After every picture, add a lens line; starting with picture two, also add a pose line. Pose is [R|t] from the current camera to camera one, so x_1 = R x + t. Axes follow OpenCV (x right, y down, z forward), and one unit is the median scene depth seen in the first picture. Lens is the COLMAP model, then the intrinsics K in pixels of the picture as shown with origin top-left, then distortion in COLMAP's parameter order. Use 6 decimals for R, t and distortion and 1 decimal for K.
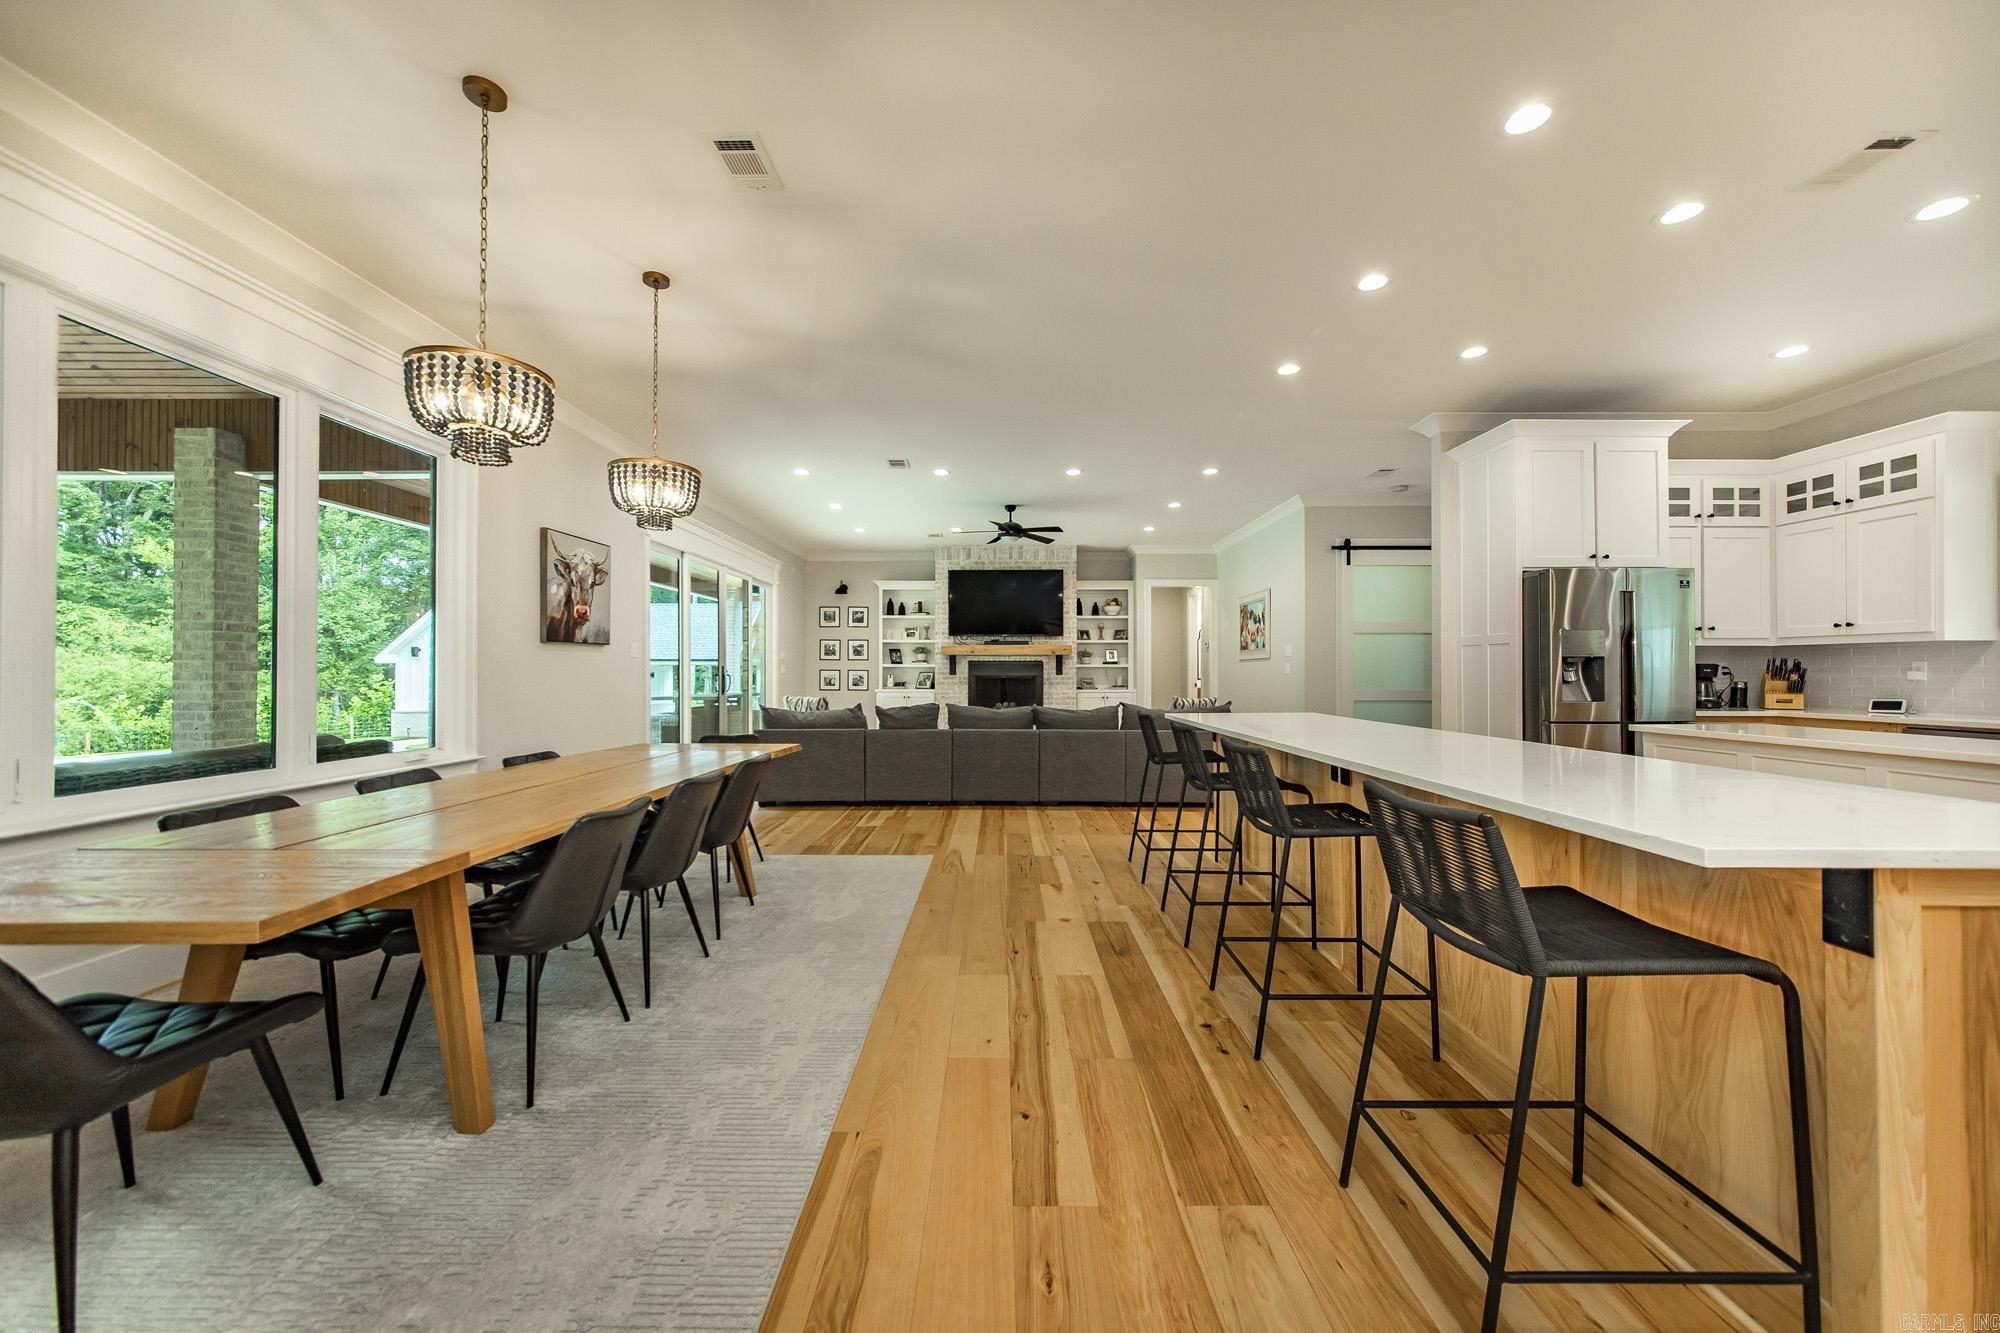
lens RADIAL K [[710.9, 0, 987.6], [0, 710.9, 664.8], [0, 0, 1]] dist [-0.013367, 0.000104]
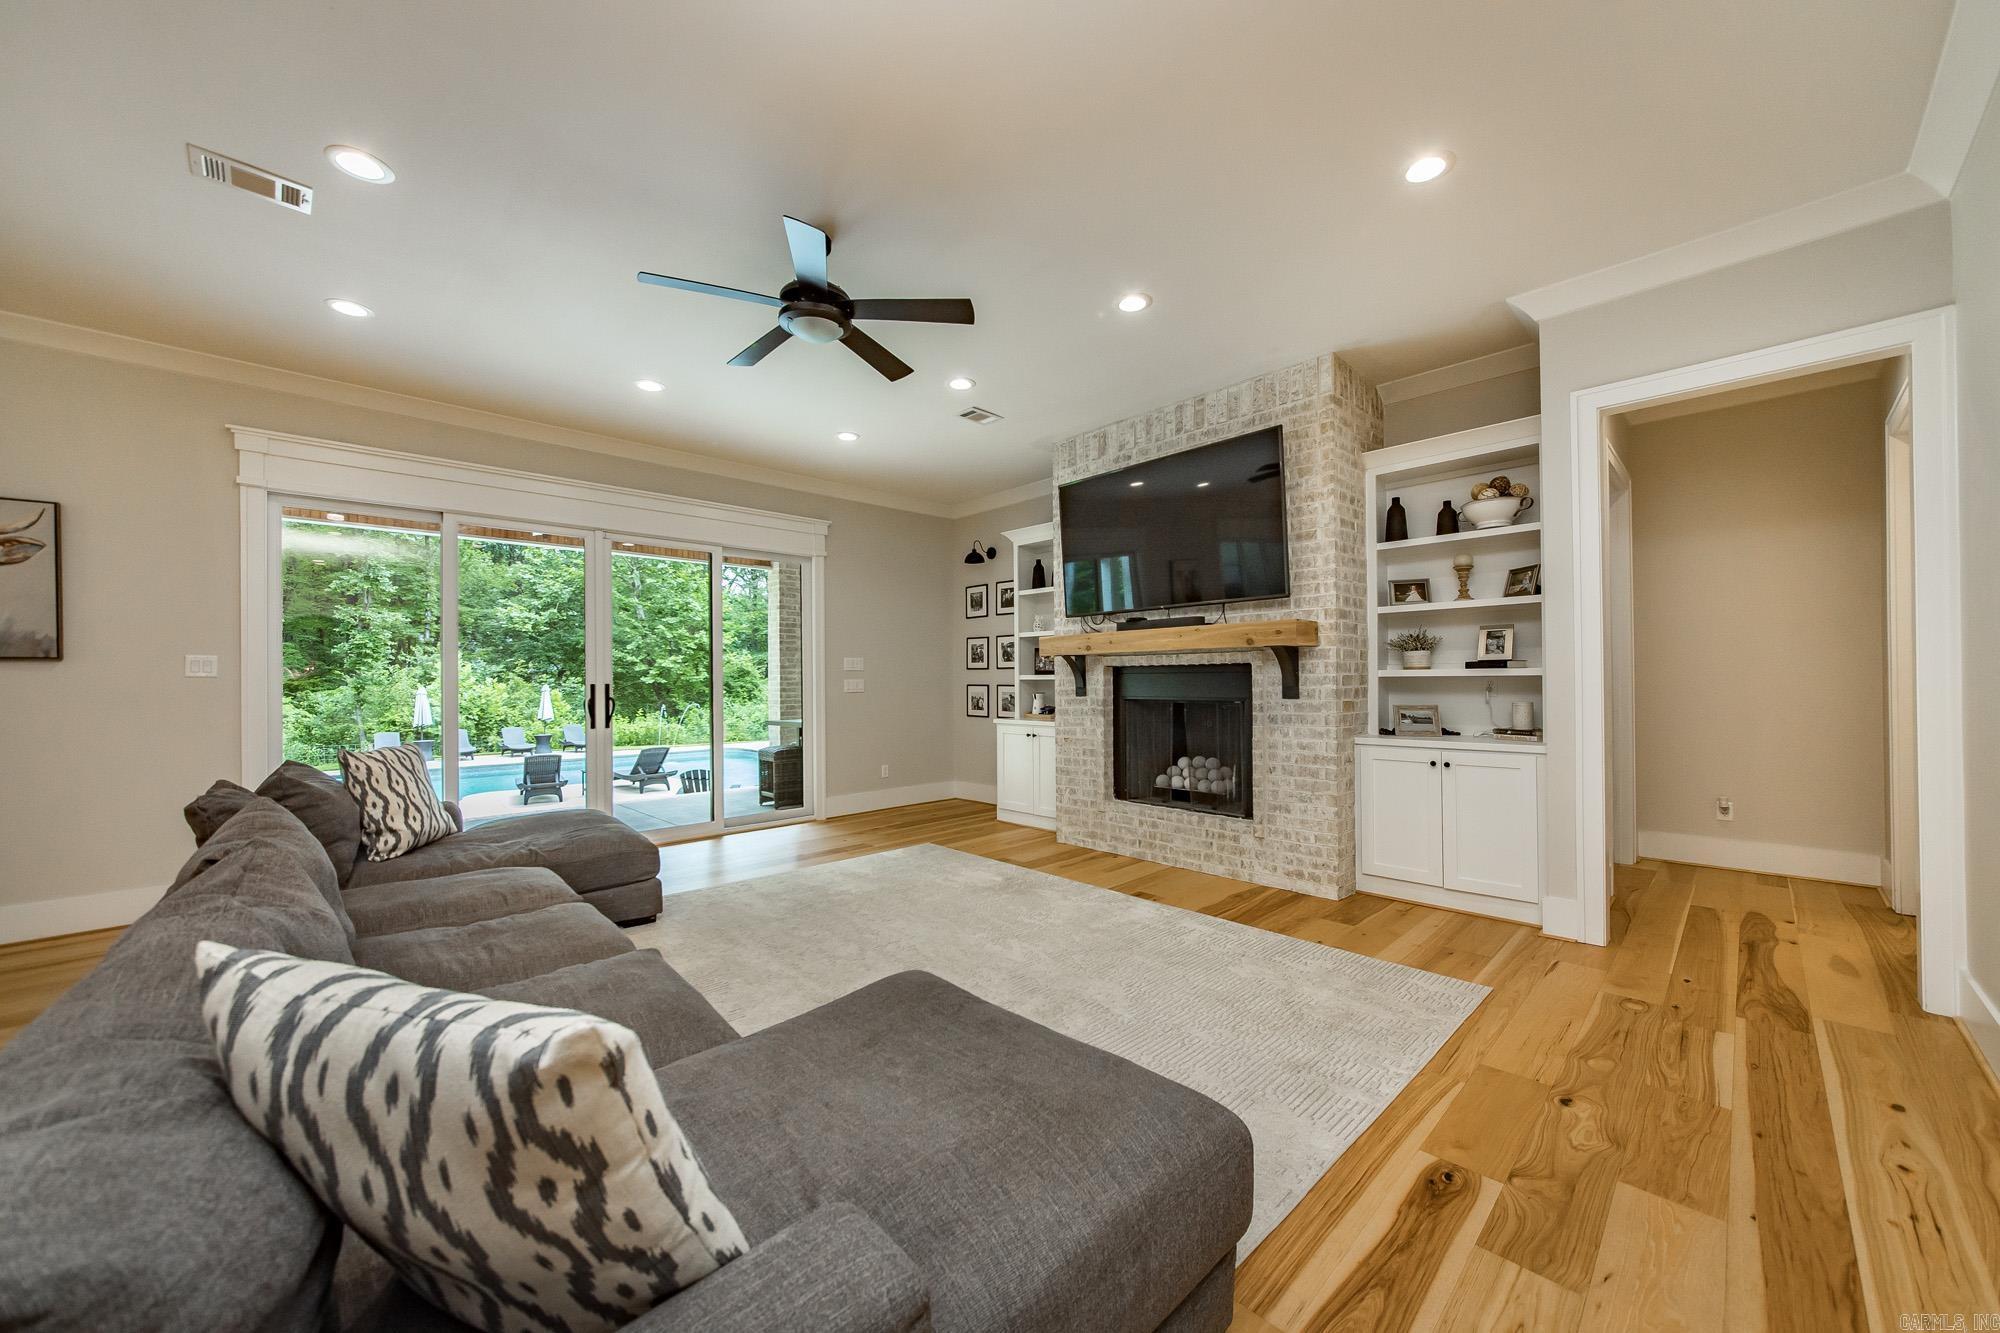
lens RADIAL K [[715.9, 0, 997.2], [0, 715.9, 679.8], [0, 0, 1]] dist [-0.001055, -0.000012]
pose [[0.697712, -0.006131, -0.716352, 0.518623], [0.014040, 0.999888, 0.005117, -0.000828], [0.716241, -0.013627, 0.697720, 1.179779]]
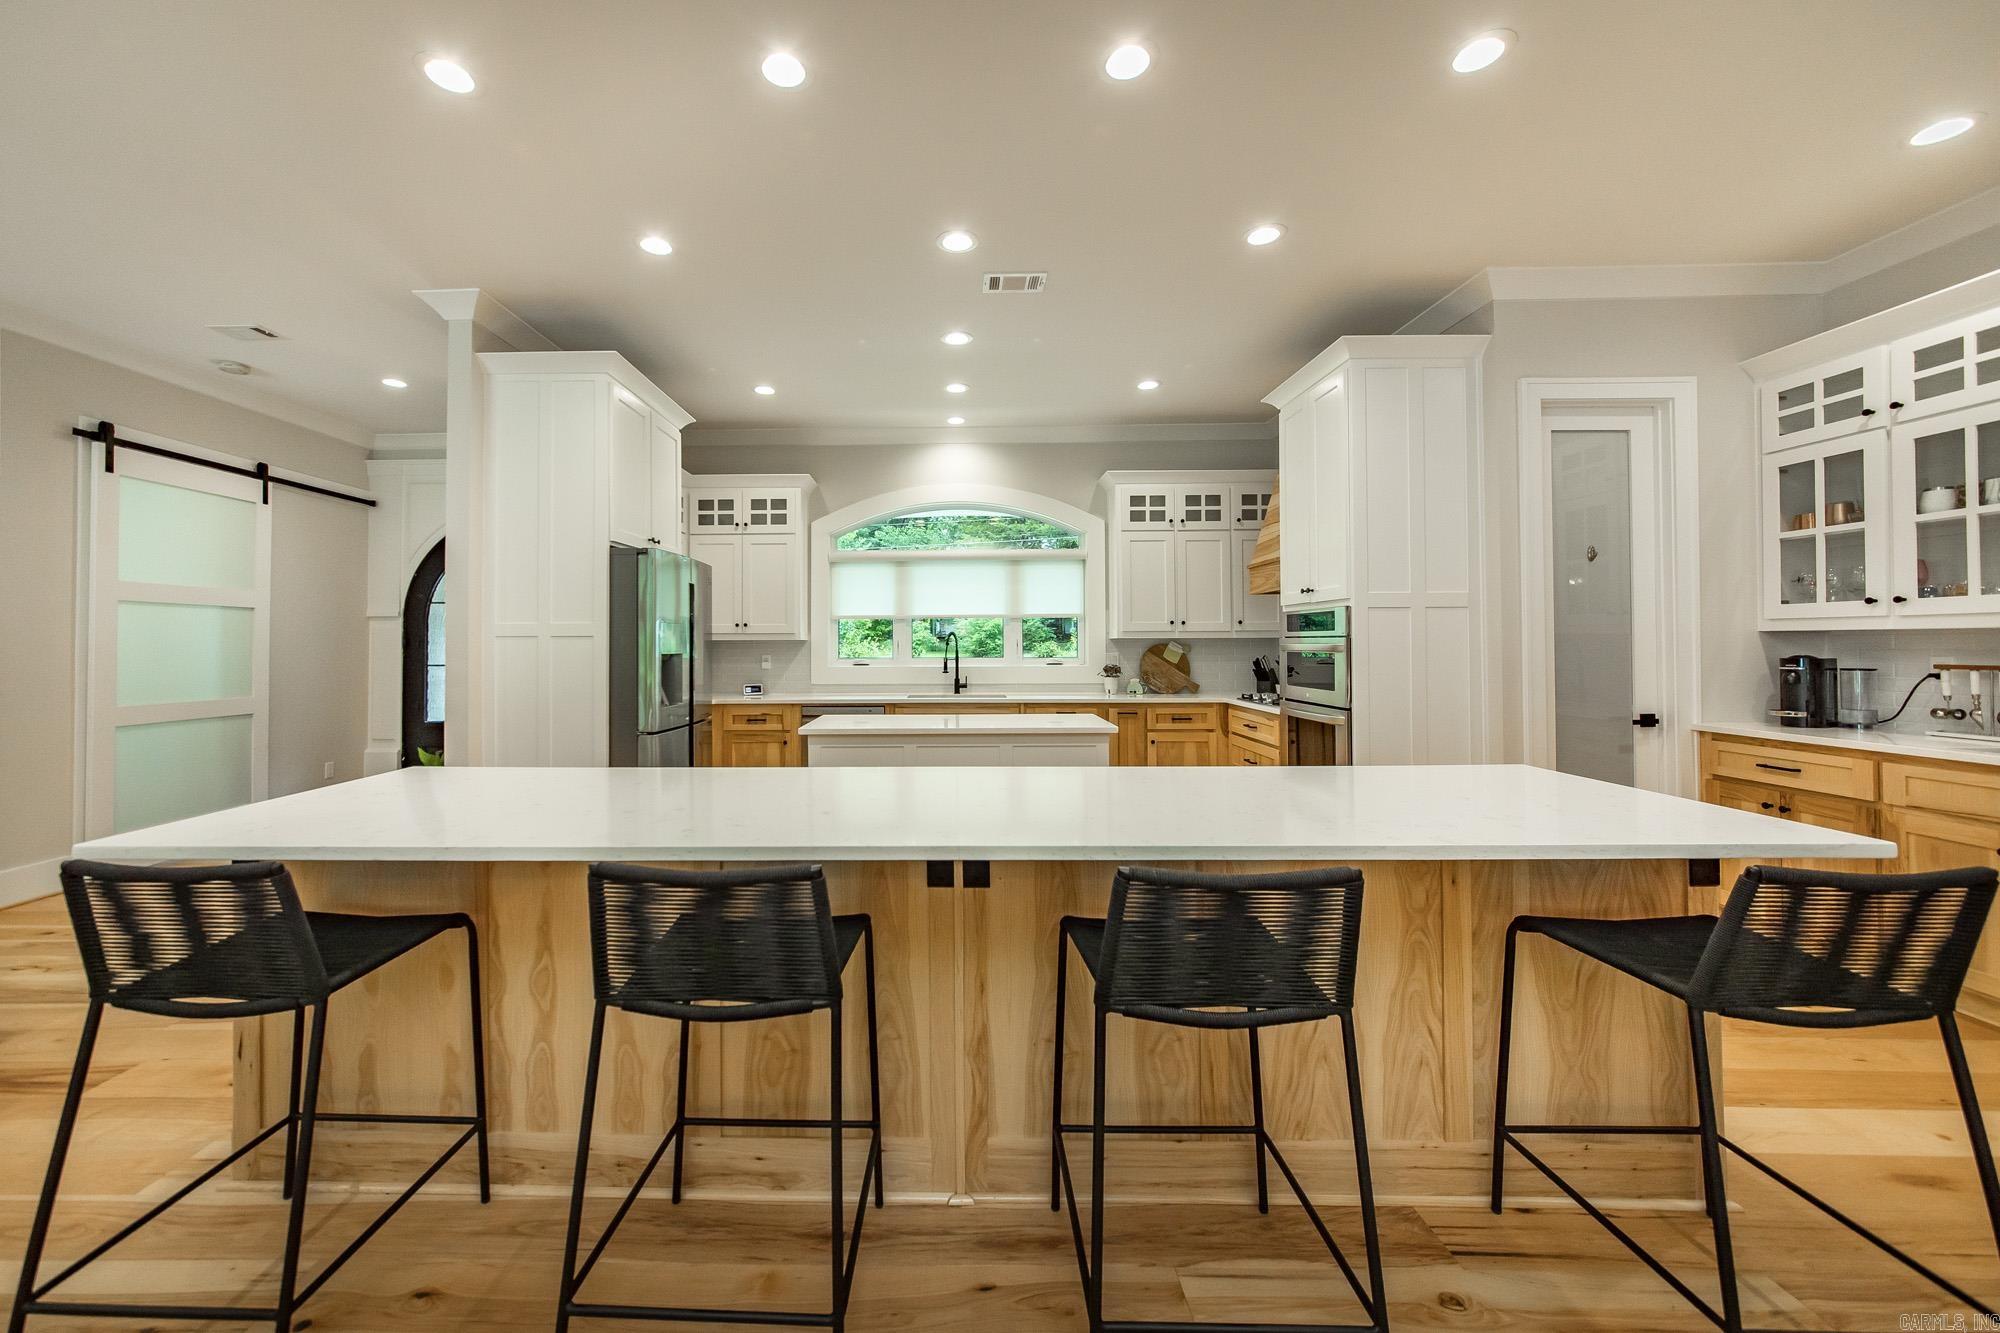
lens RADIAL K [[748.5, 0, 939.3], [0, 748.5, 634.8], [0, 0, 1]] dist [-0.012772, 0.004590]
pose [[0.011192, 0.015057, 0.999824, -0.061526], [-0.006459, 0.999867, -0.014985, -0.018155], [-0.999917, -0.006290, 0.011288, 0.508287]]
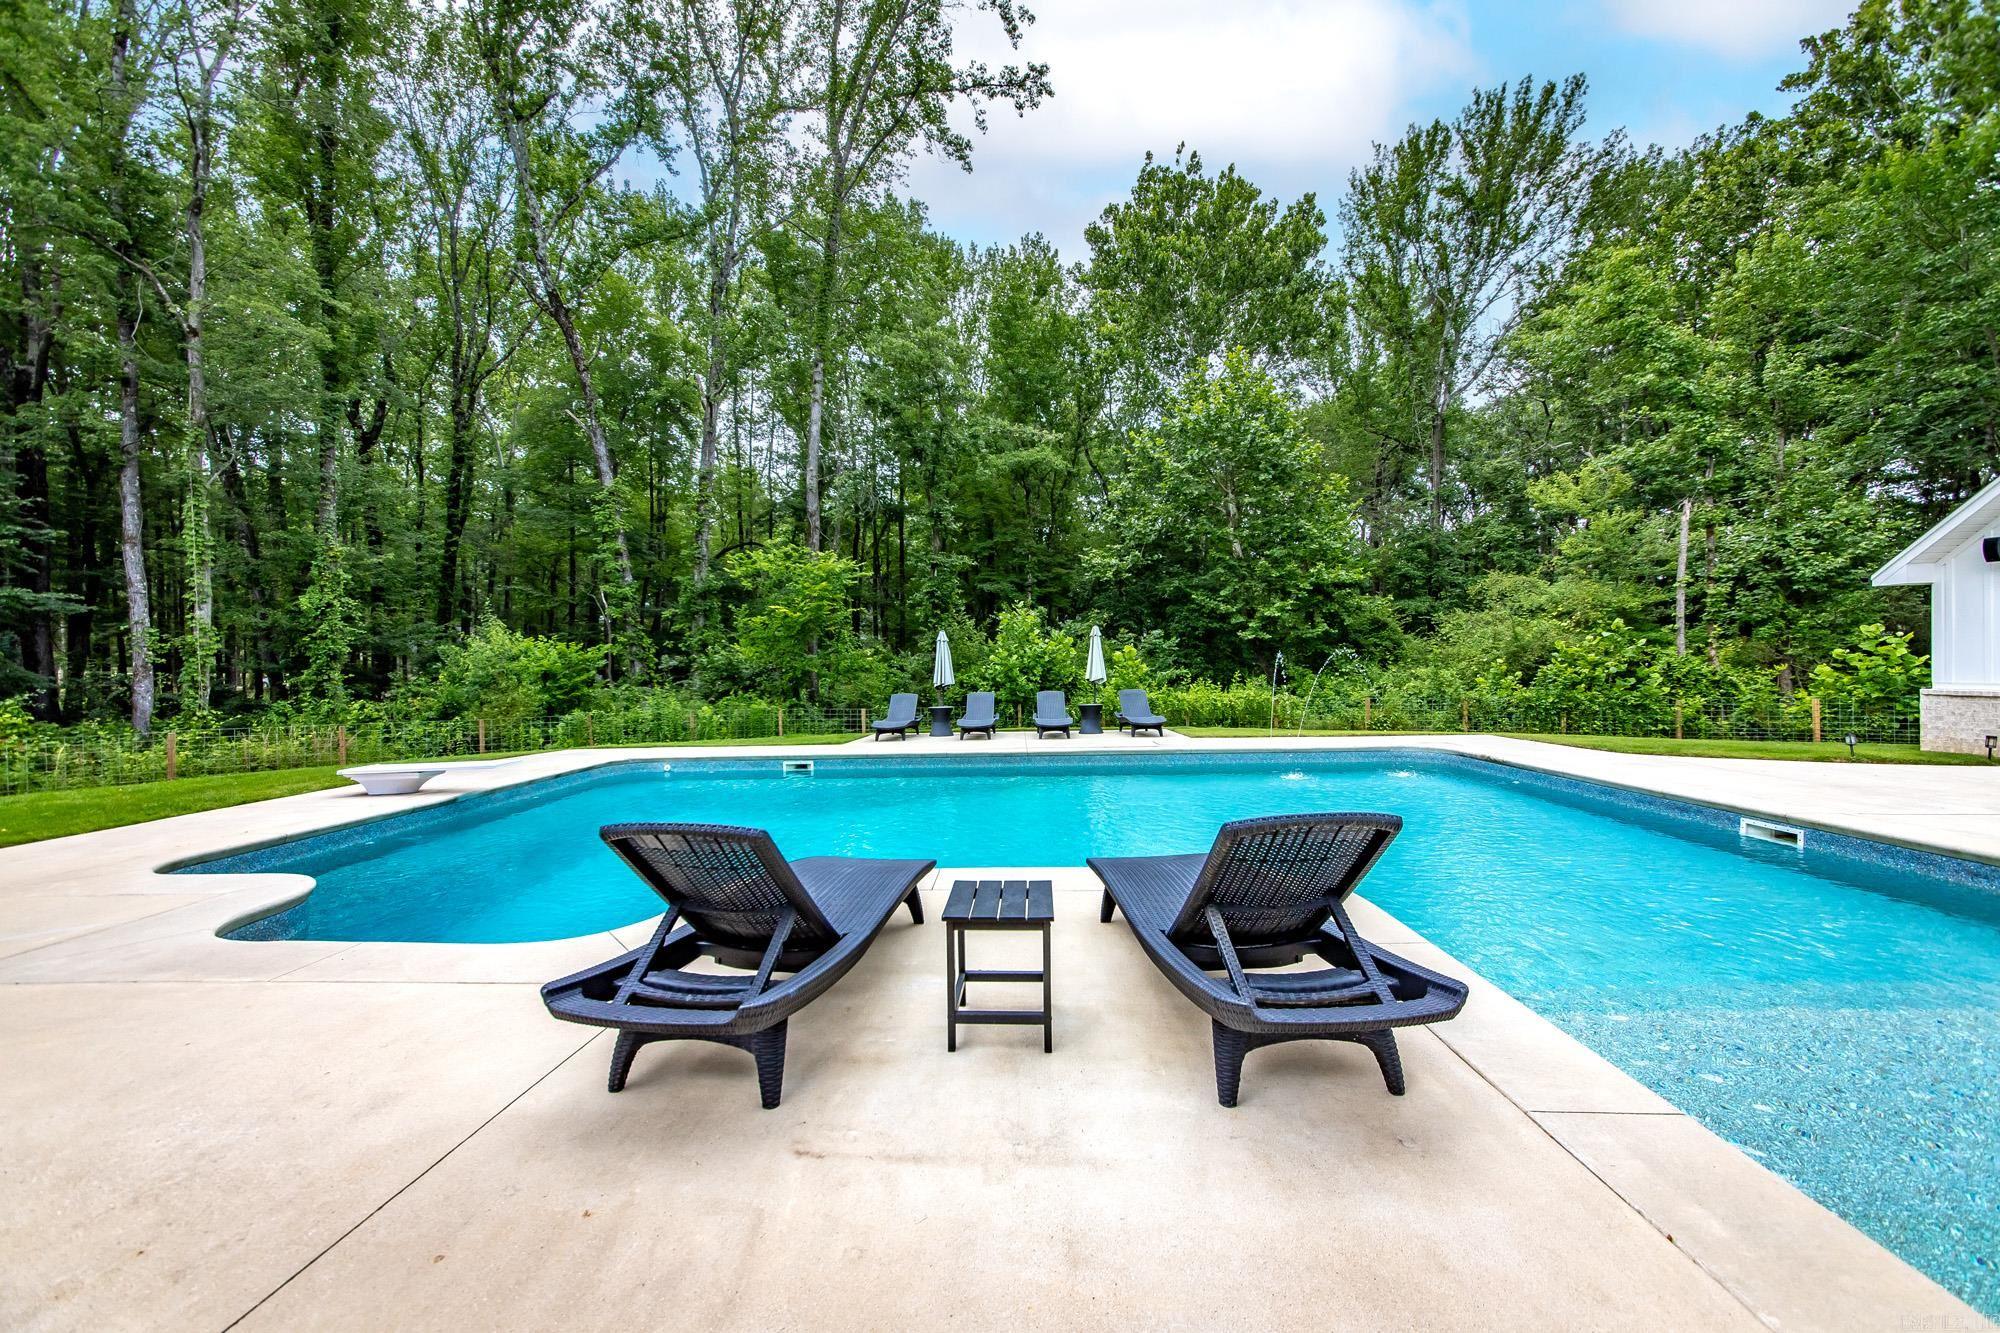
lens RADIAL K [[710.9, 0, 987.6], [0, 710.9, 664.8], [0, 0, 1]] dist [-0.013367, 0.000104]
pose [[-0.031434, 0.003233, -0.999501, -1.776060], [0.028329, 0.999596, 0.002342, 0.144380], [0.999104, -0.028241, -0.031513, 1.926128]]
